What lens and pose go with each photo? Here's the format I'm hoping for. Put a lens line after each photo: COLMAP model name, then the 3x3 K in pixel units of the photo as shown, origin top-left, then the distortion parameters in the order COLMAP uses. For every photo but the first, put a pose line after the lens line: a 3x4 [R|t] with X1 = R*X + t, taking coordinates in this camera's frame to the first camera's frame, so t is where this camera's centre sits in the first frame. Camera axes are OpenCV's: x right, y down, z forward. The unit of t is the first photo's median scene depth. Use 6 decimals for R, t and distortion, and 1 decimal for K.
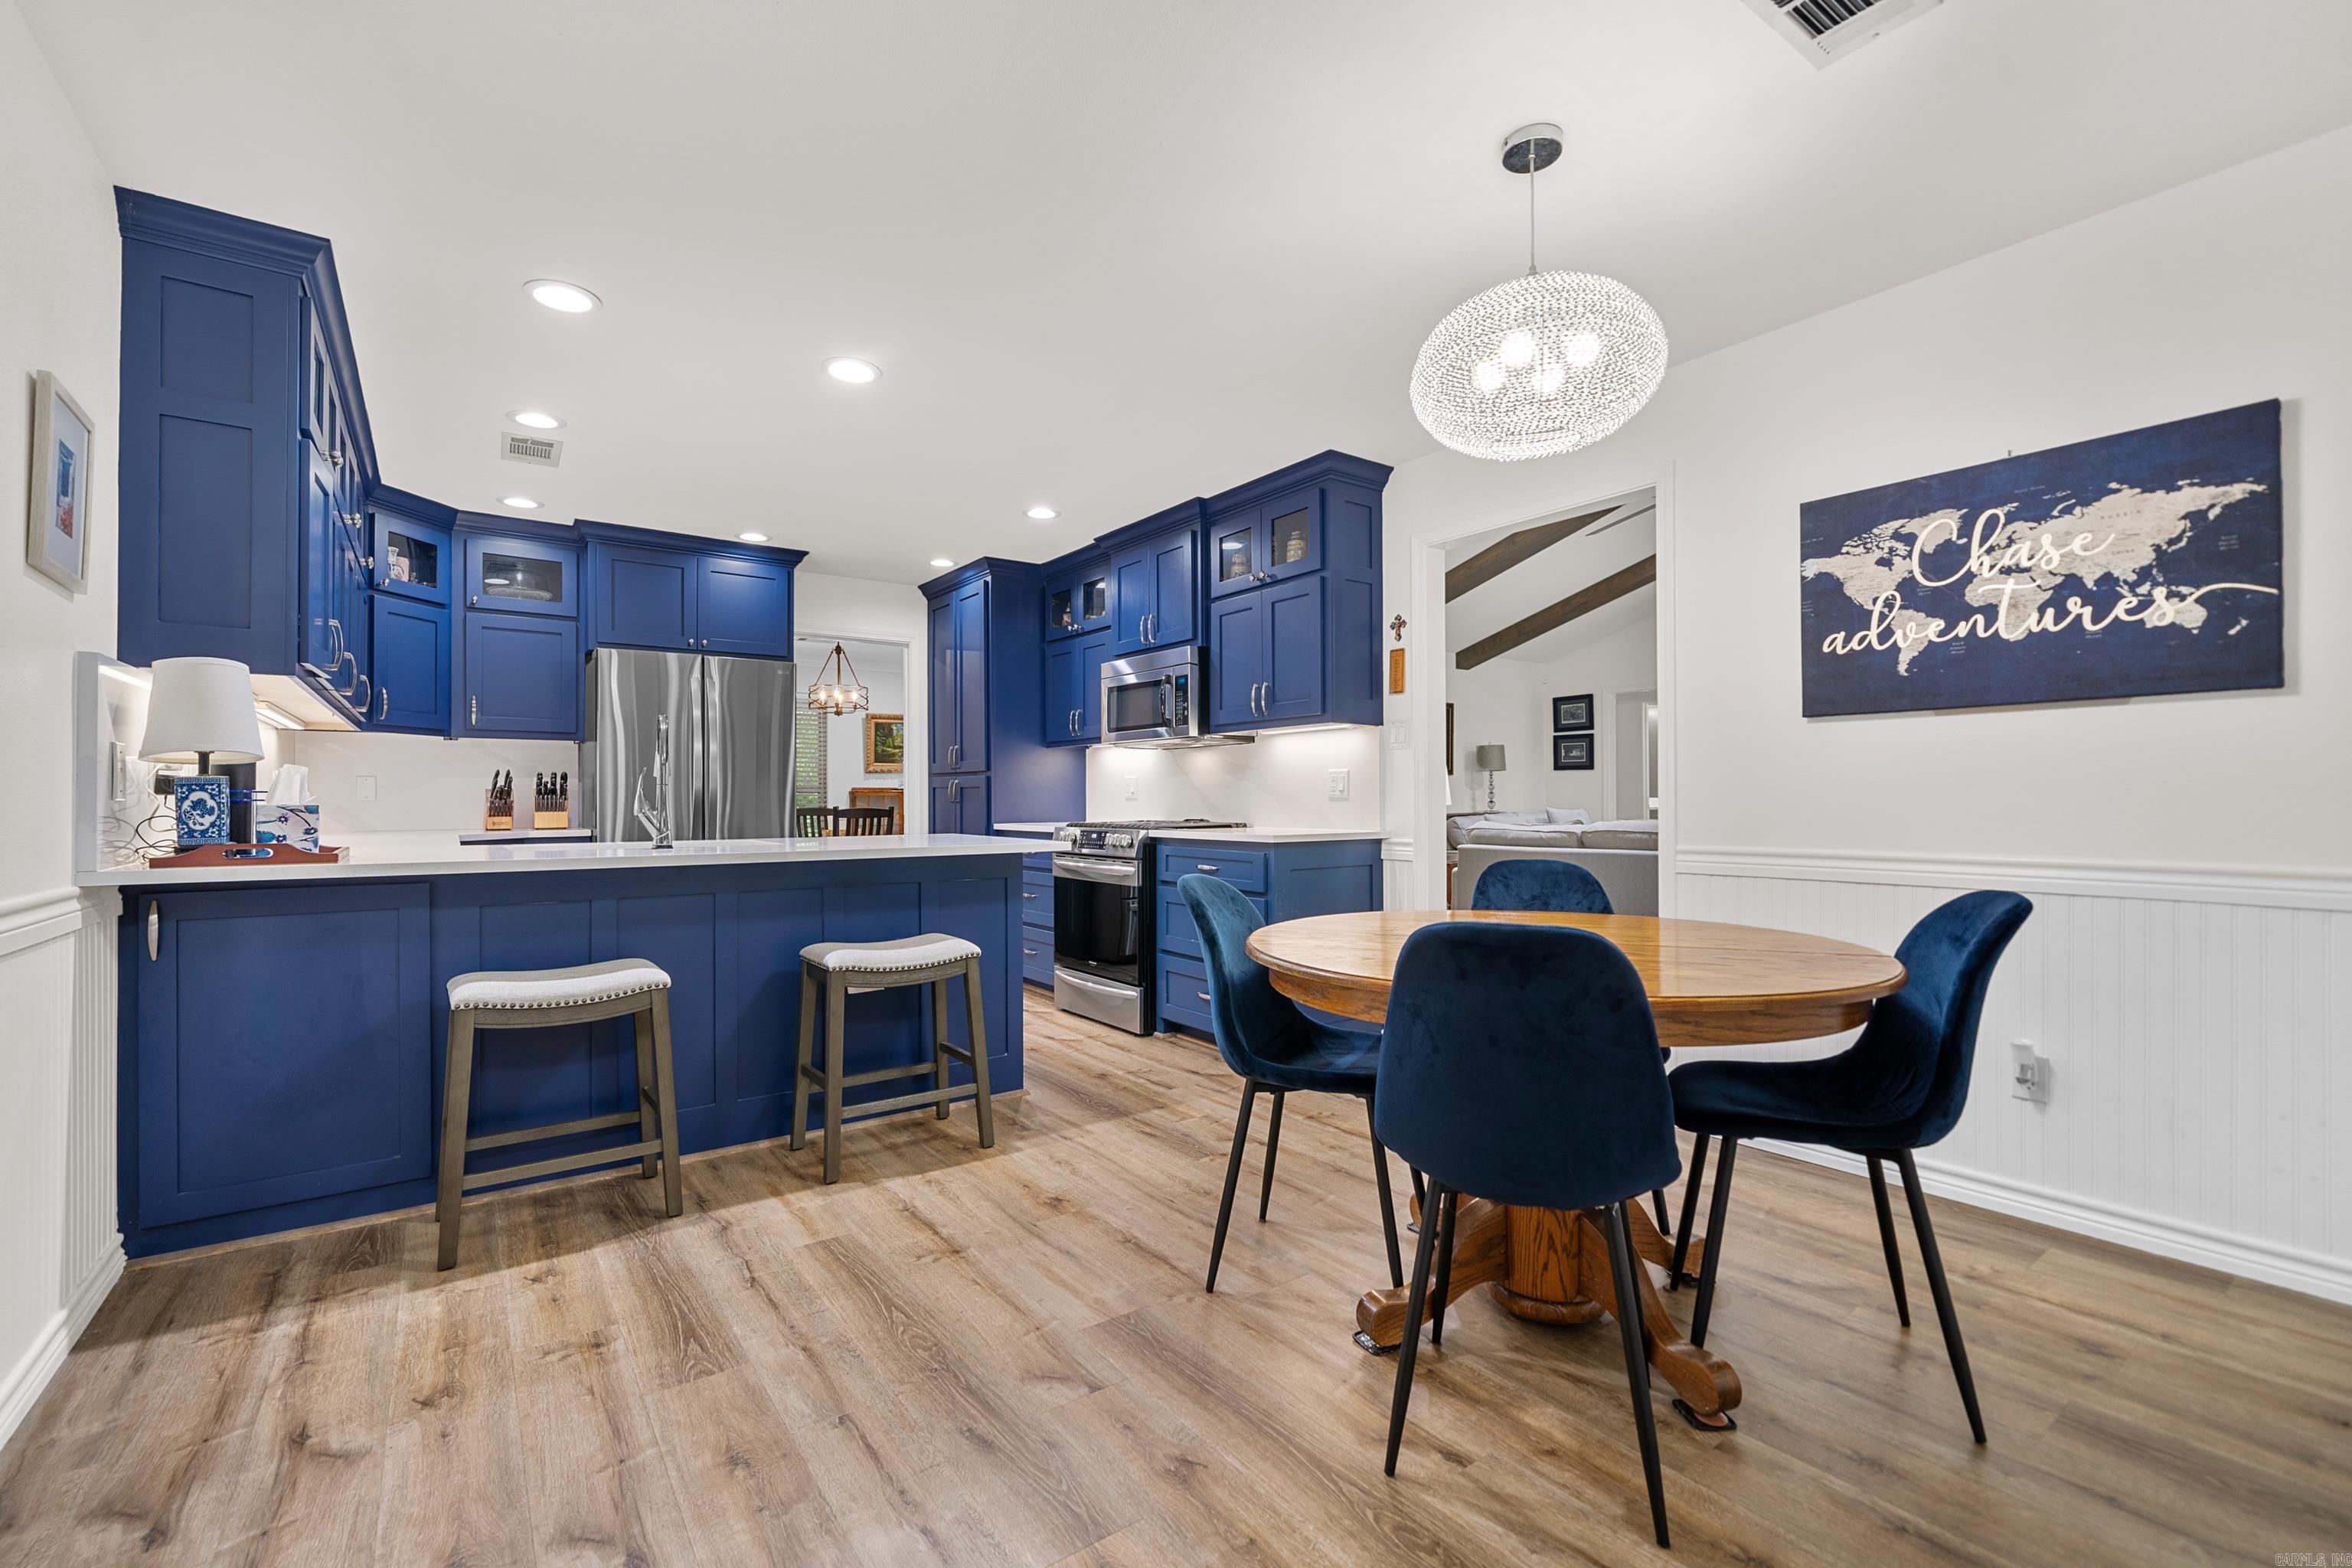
lens RADIAL K [[986.7, 0, 1151.0], [0, 986.7, 787.4], [0, 0, 1]] dist [0.008682, -0.000060]
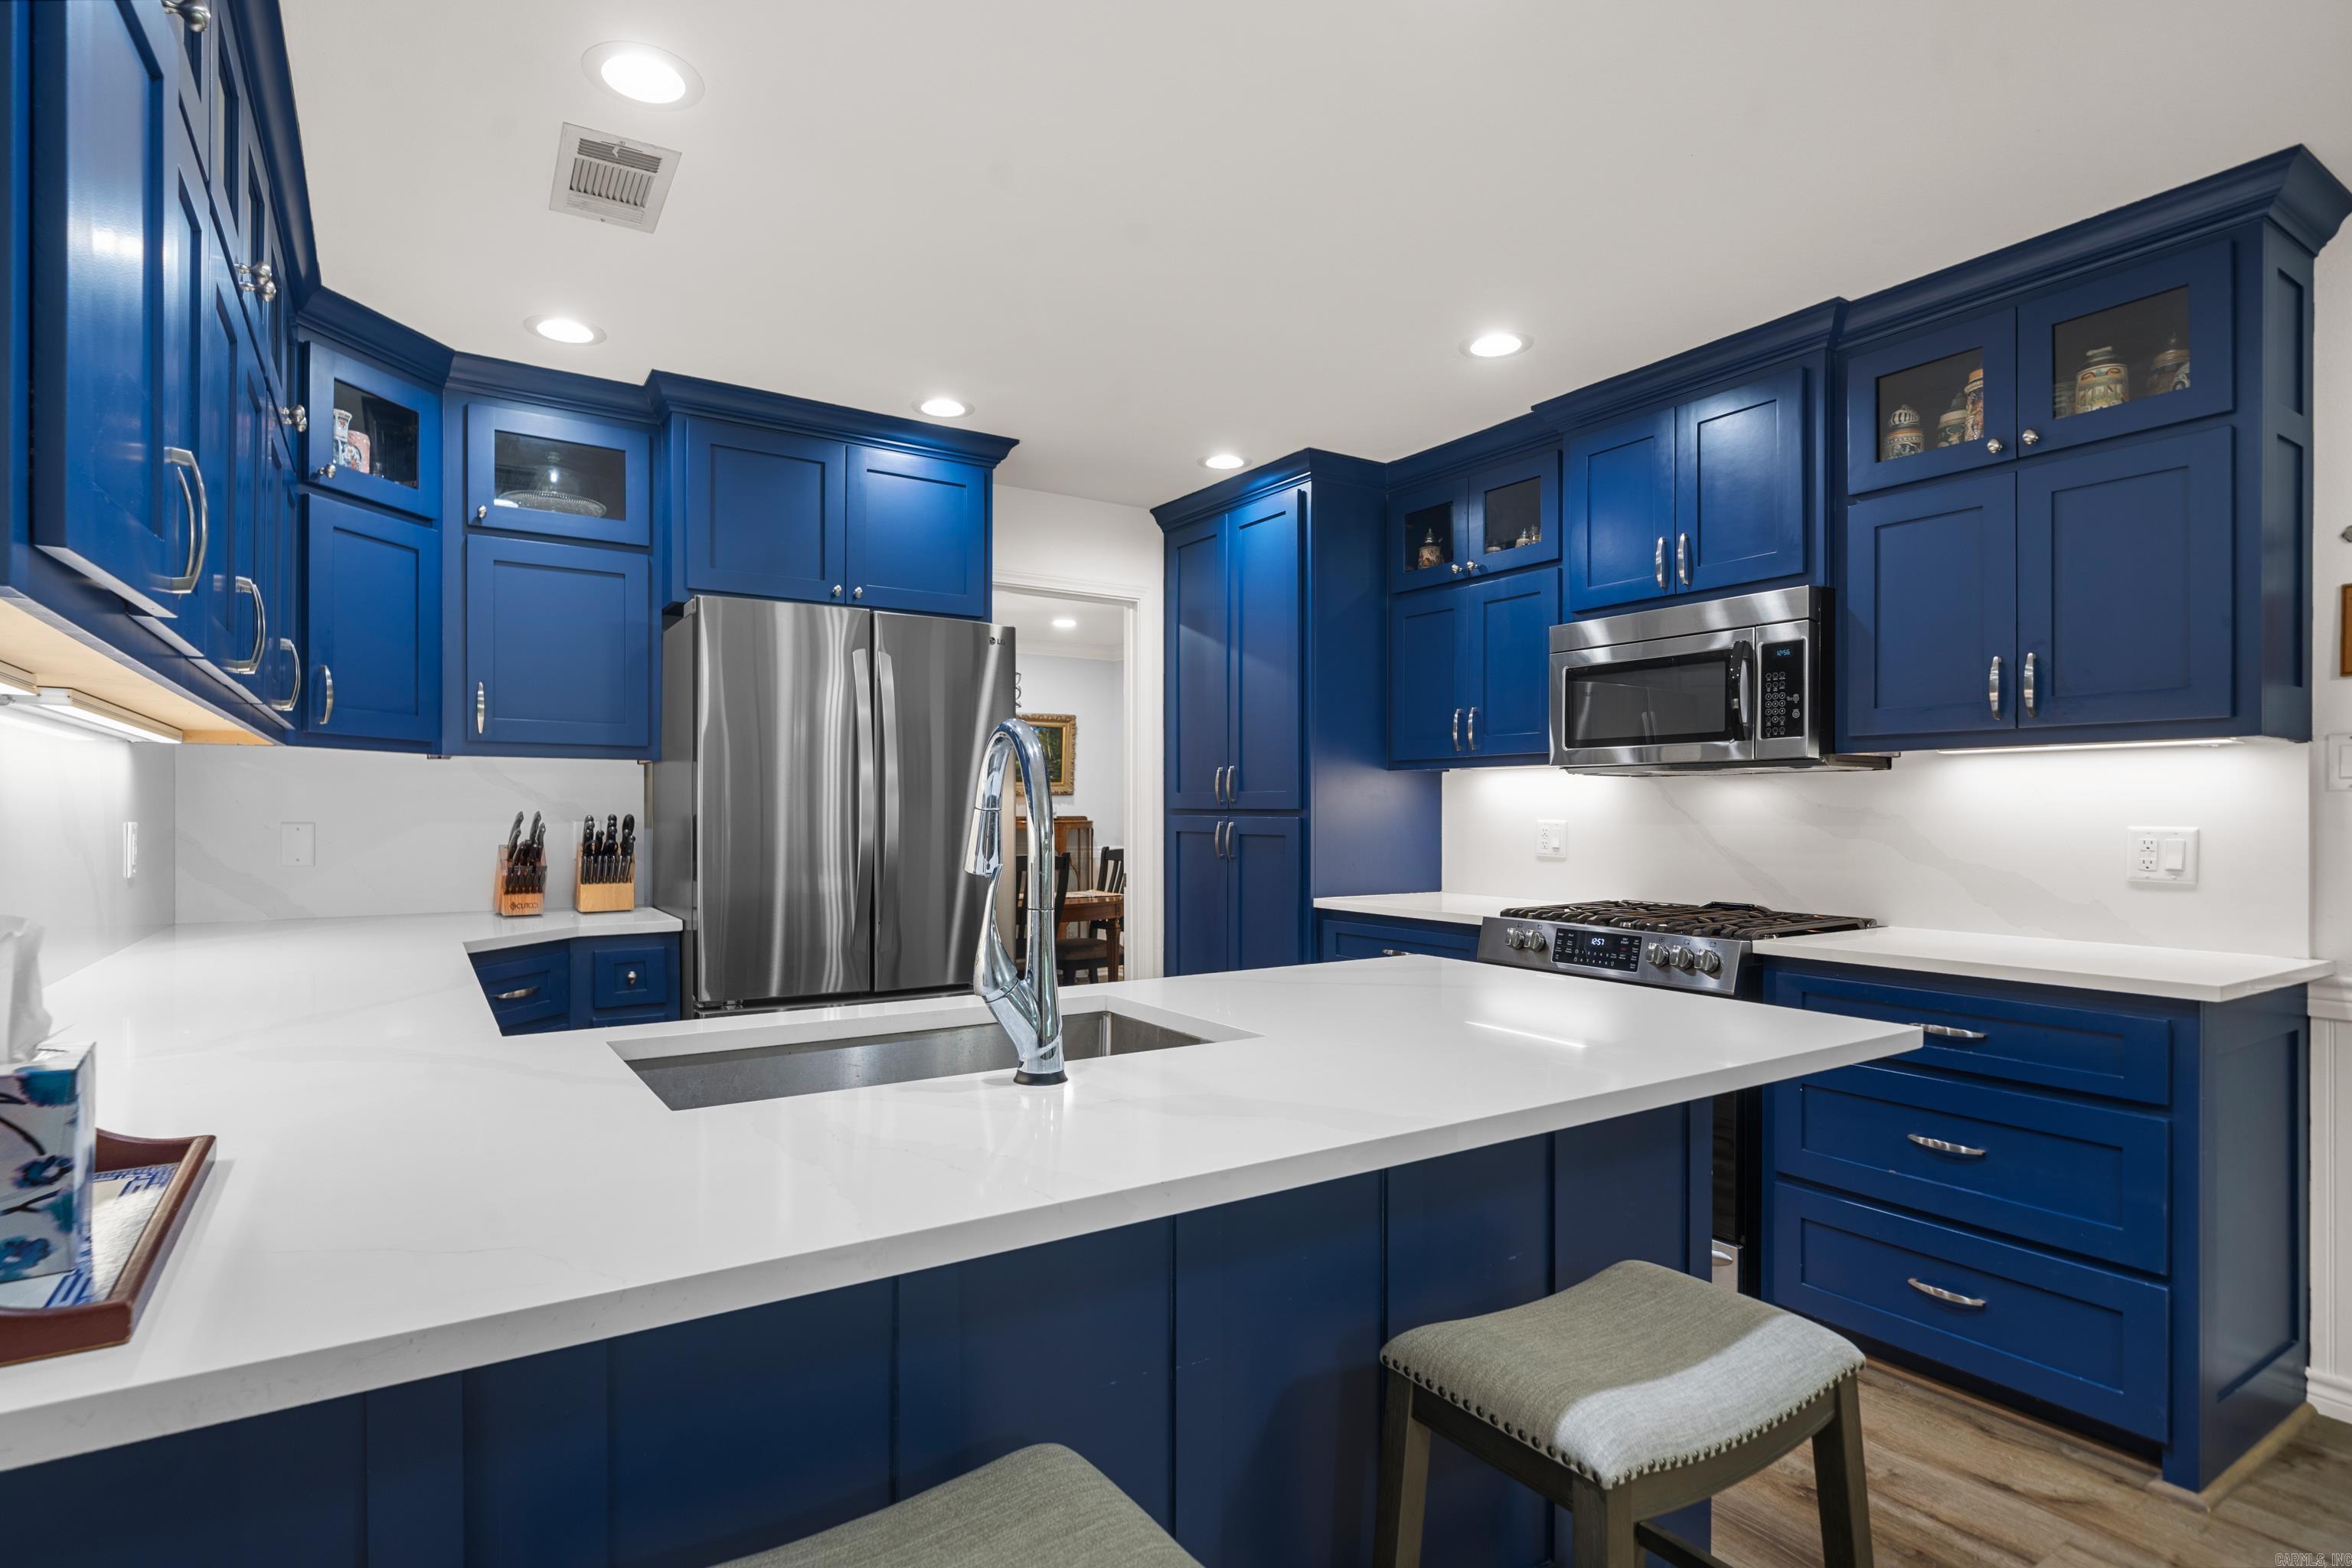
lens RADIAL K [[1167.7, 0, 1158.0], [0, 1167.7, 812.4], [0, 0, 1]] dist [-0.000118, 0.004845]
pose [[0.999064, 0.005656, -0.042876, -0.313188], [-0.005175, 0.999923, 0.011312, -0.032173], [0.042937, -0.011080, 0.999016, 0.408459]]
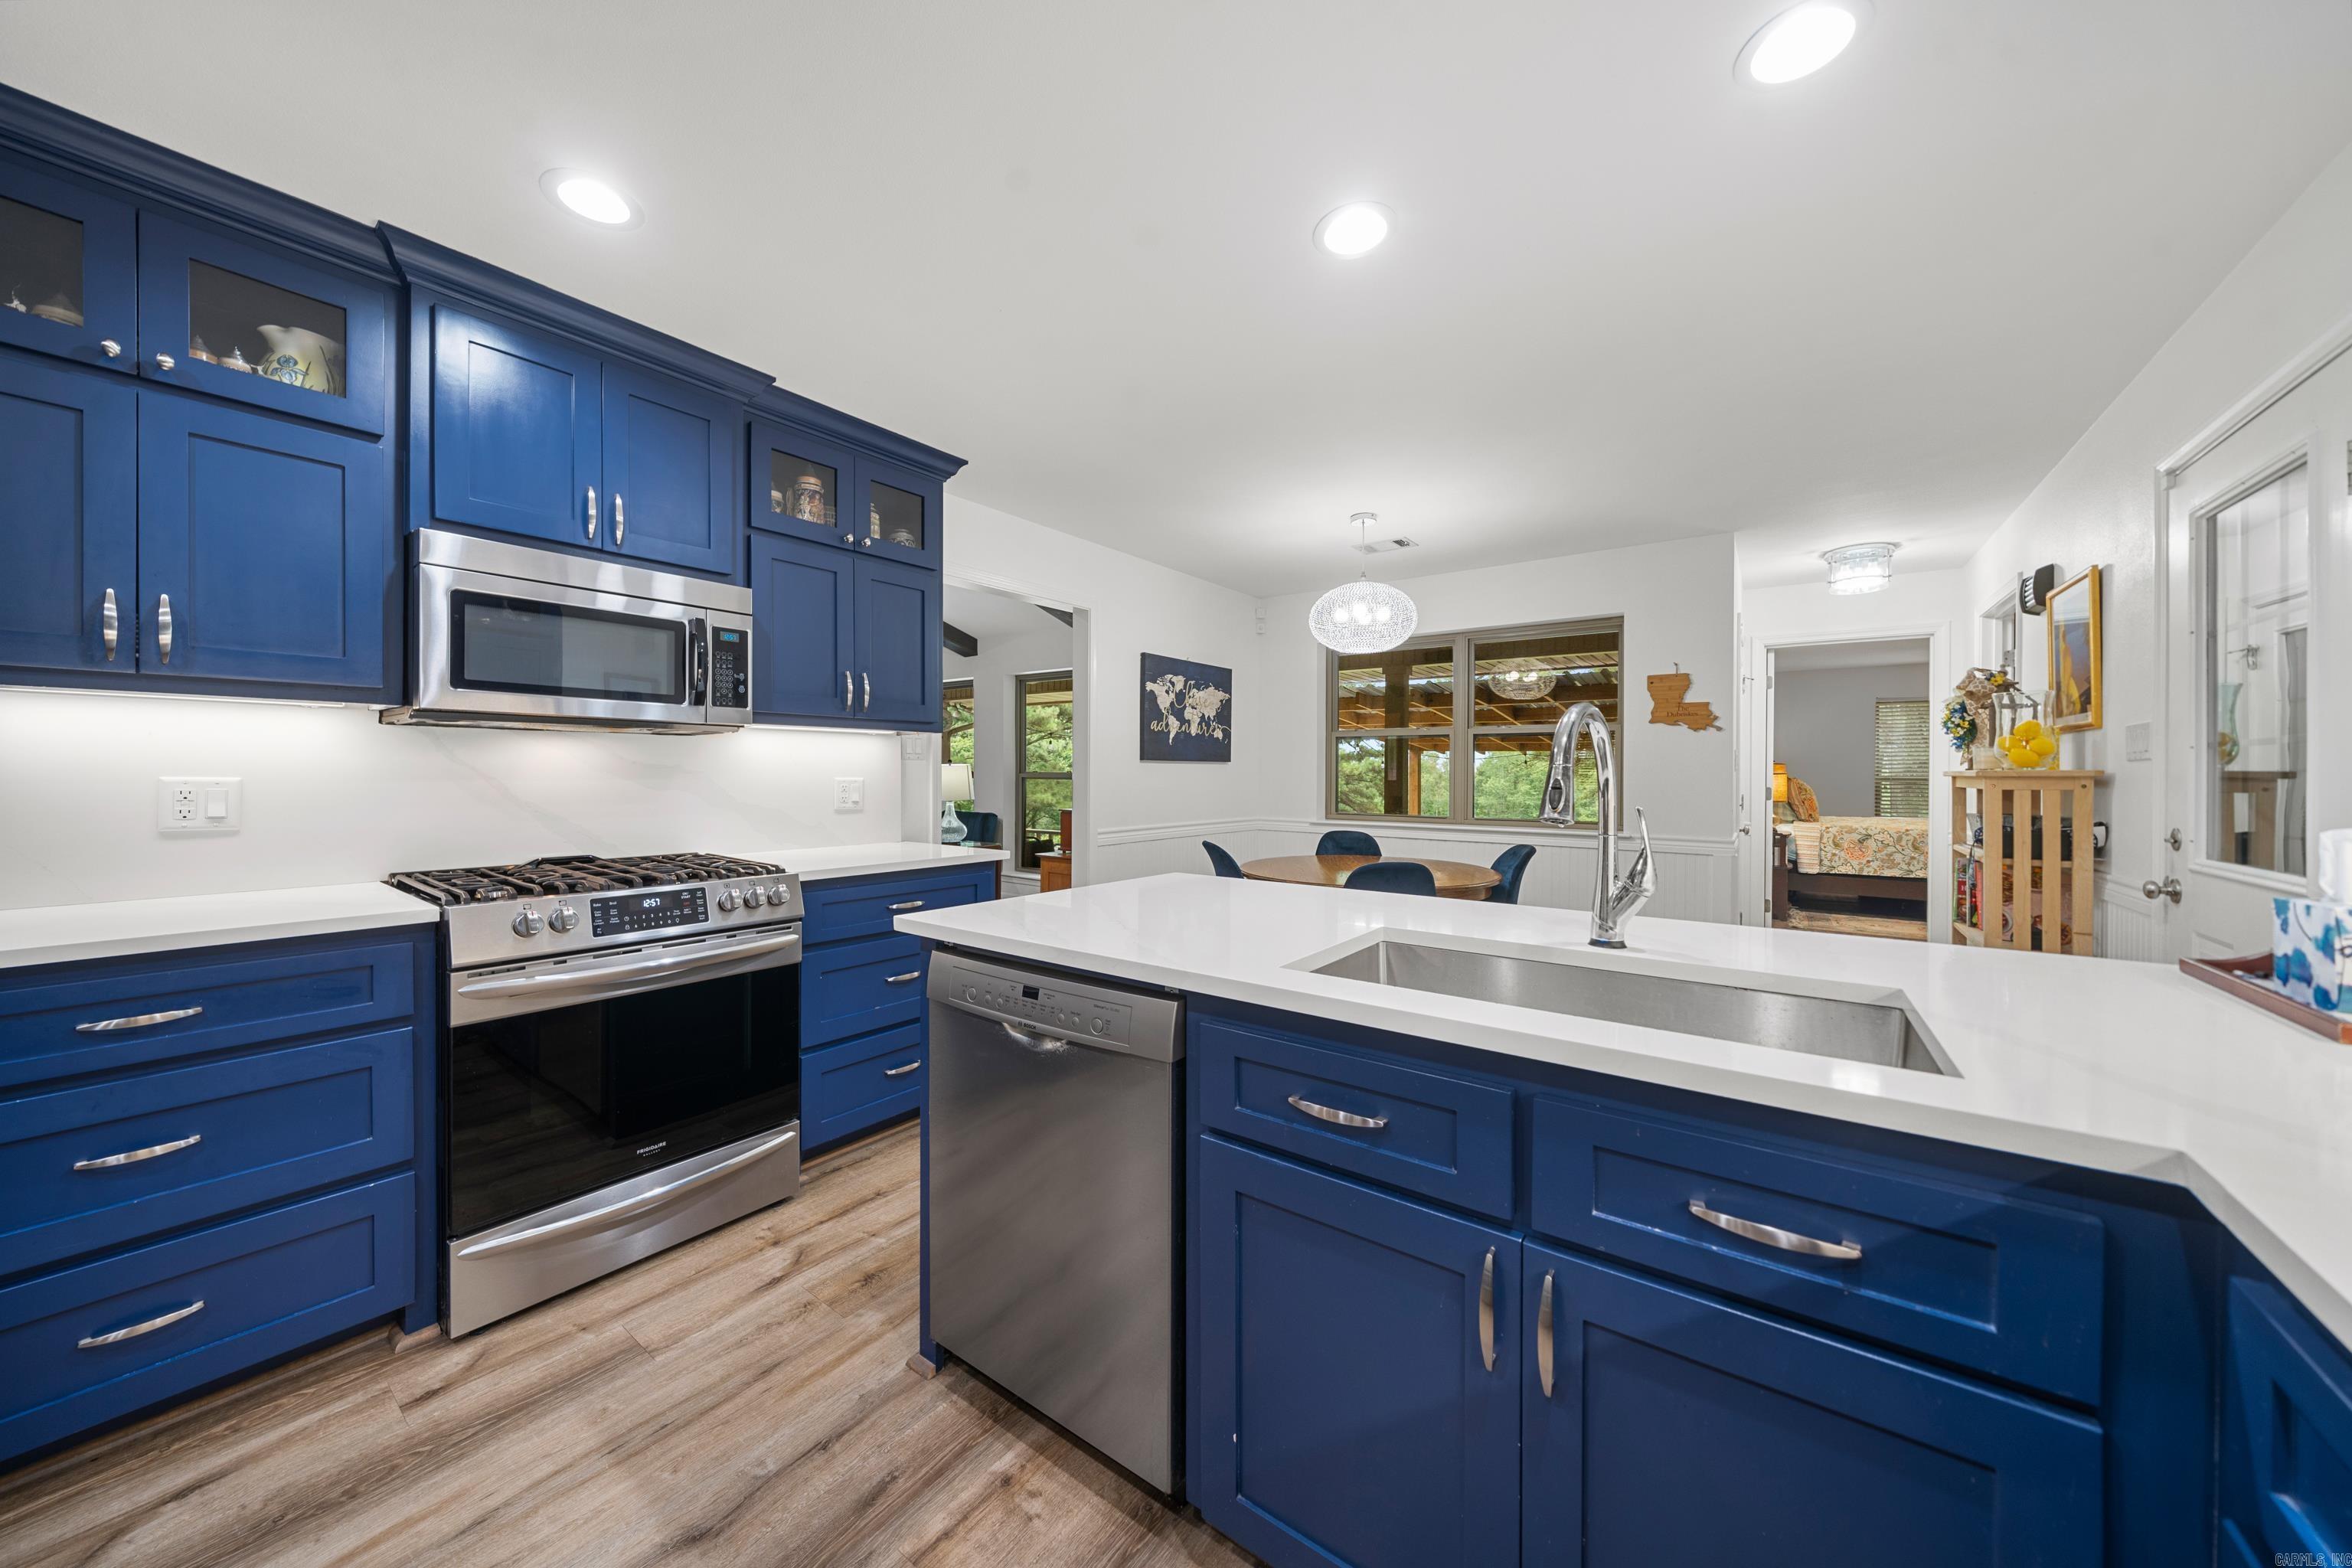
lens RADIAL K [[815.8, 0, 1155.2], [0, 815.8, 777.8], [0, 0, 1]] dist [-0.006300, -0.000273]
pose [[-0.301936, -0.003797, 0.953321, -0.630942], [-0.013869, 0.999904, -0.000410, -0.023532], [-0.953227, -0.013346, -0.301960, 1.016639]]
